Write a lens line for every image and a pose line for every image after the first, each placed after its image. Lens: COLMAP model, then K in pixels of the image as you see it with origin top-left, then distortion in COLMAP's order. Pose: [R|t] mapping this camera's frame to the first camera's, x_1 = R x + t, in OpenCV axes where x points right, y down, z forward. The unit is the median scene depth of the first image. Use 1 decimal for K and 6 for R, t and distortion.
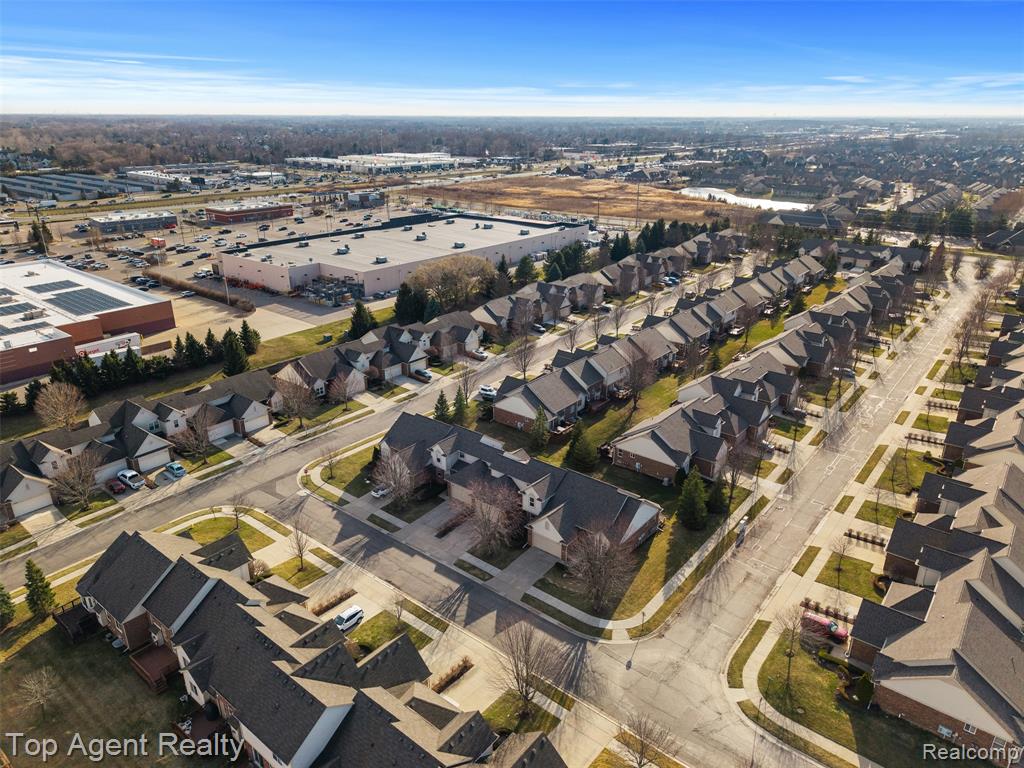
lens RADIAL K [[674.3, 0, 512.0], [0, 674.3, 384.0], [0, 0, 1]] dist [0.057159, -0.072463]
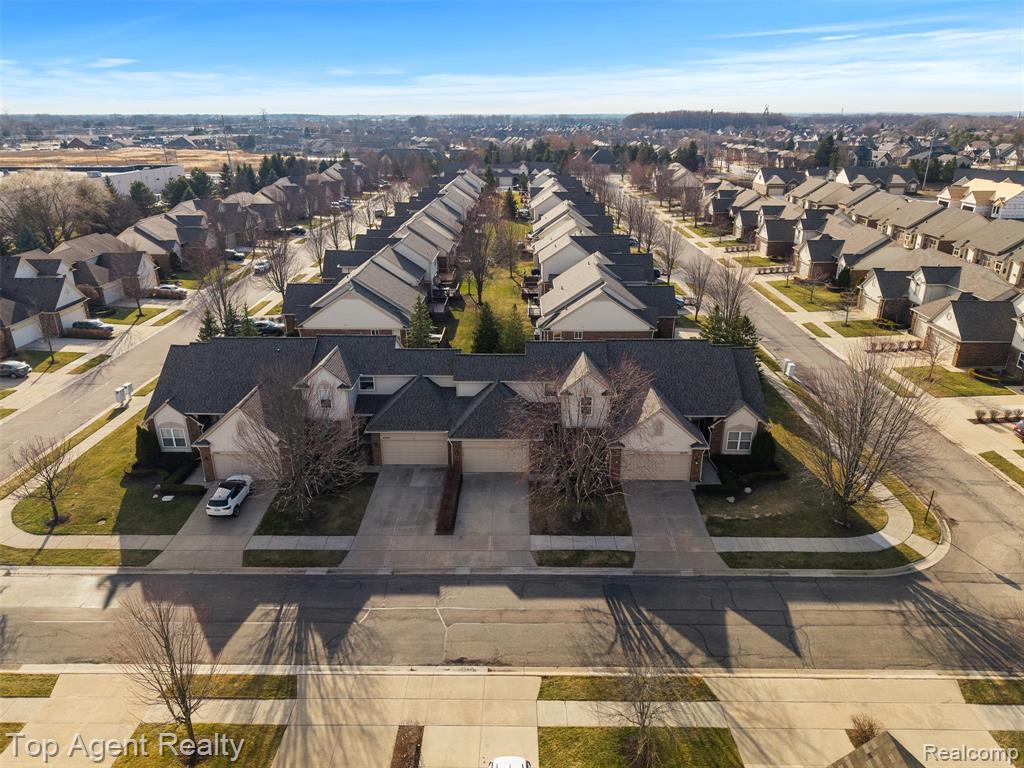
lens RADIAL K [[674.3, 0, 512.0], [0, 674.3, 384.0], [0, 0, 1]] dist [0.057159, -0.072463]
pose [[0.787433, -0.226018, 0.573467, -0.277867], [0.224047, 0.971664, 0.075316, 0.093102], [-0.574240, 0.069177, 0.815759, 0.530056]]
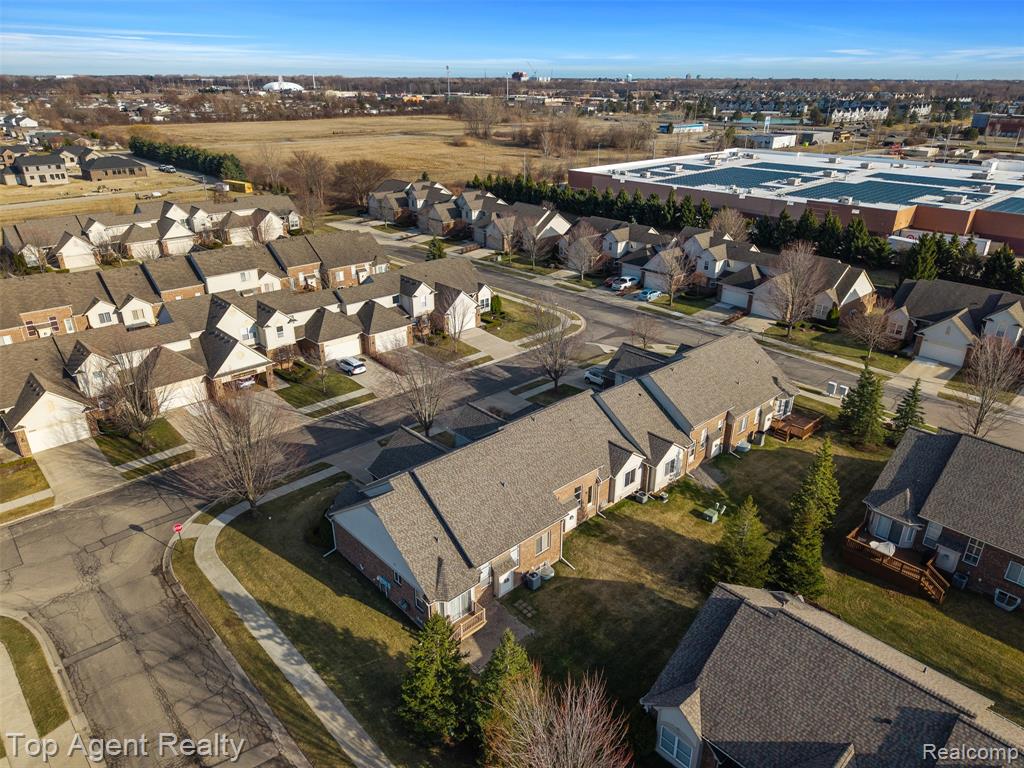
lens RADIAL K [[679.9, 0, 512.0], [0, 679.9, 384.0], [0, 0, 1]] dist [0.050522, -0.074347]
pose [[-0.134541, 0.401856, -0.905765, 0.488430], [-0.369815, 0.827669, 0.422139, -0.113087], [0.919312, 0.391761, 0.037257, 0.874804]]
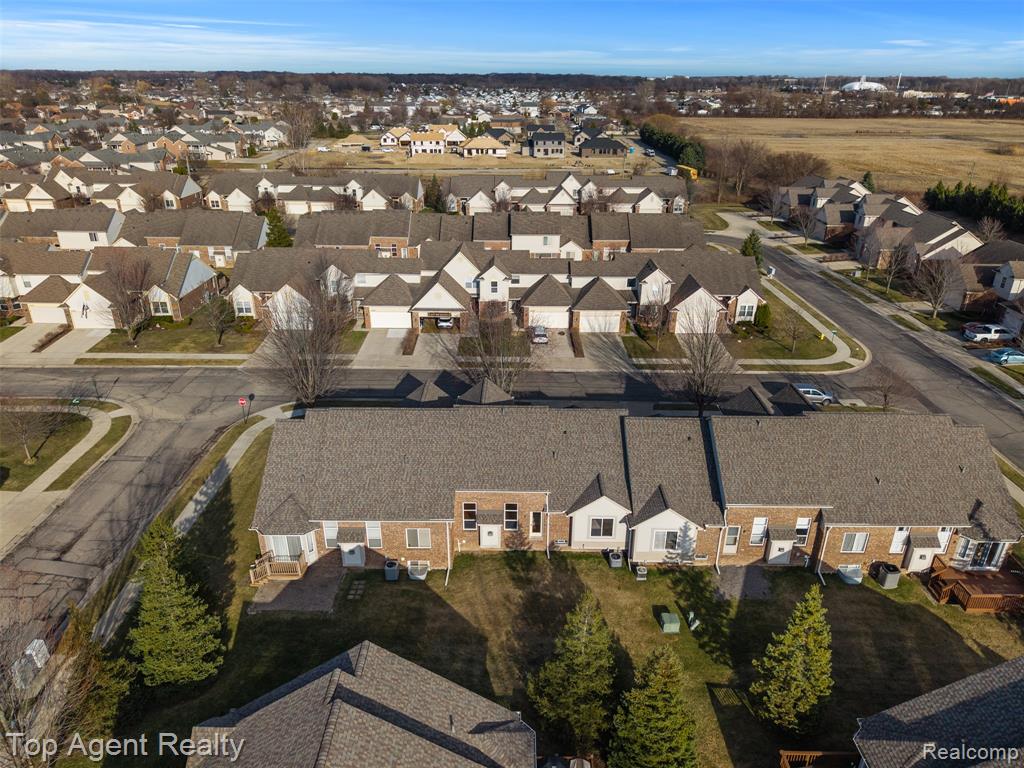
lens RADIAL K [[674.3, 0, 512.0], [0, 674.3, 384.0], [0, 0, 1]] dist [0.057159, -0.072463]
pose [[-0.775375, 0.254827, -0.577803, 0.285412], [-0.239444, 0.728011, 0.642391, -0.173269], [0.584346, 0.636446, -0.503465, 1.120447]]
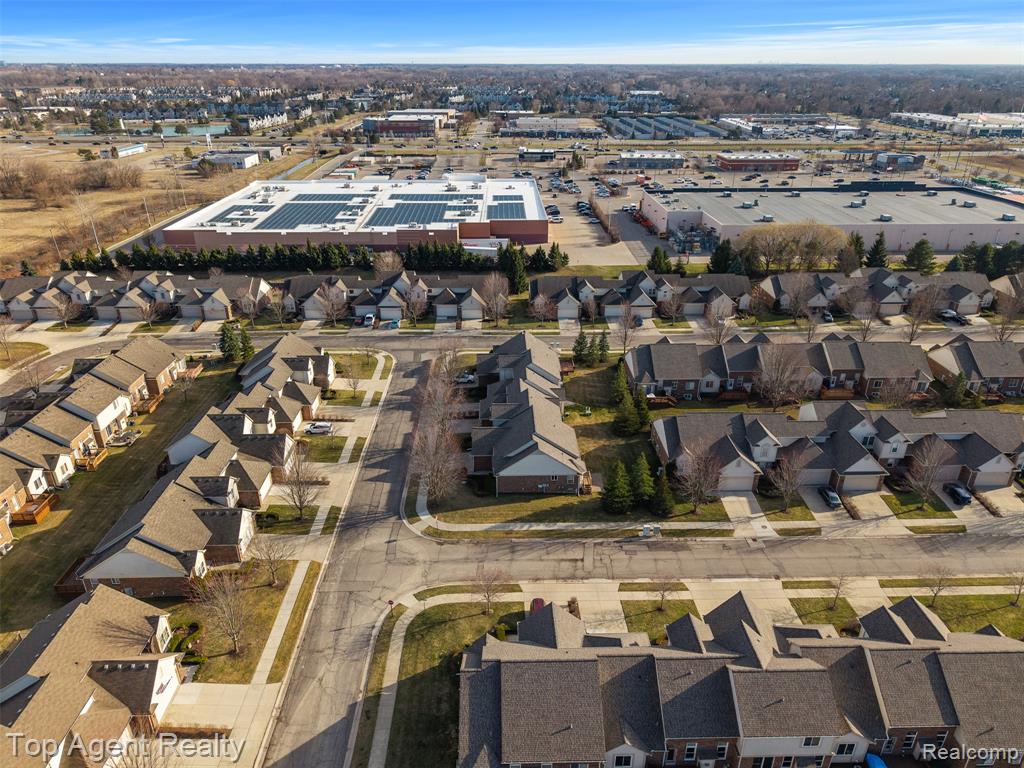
lens RADIAL K [[674.3, 0, 512.0], [0, 674.3, 384.0], [0, 0, 1]] dist [0.057159, -0.072463]
pose [[0.647643, 0.321845, -0.690633, 0.705942], [-0.278877, 0.943642, 0.178233, -0.076537], [0.709074, 0.077170, 0.700898, 0.207768]]
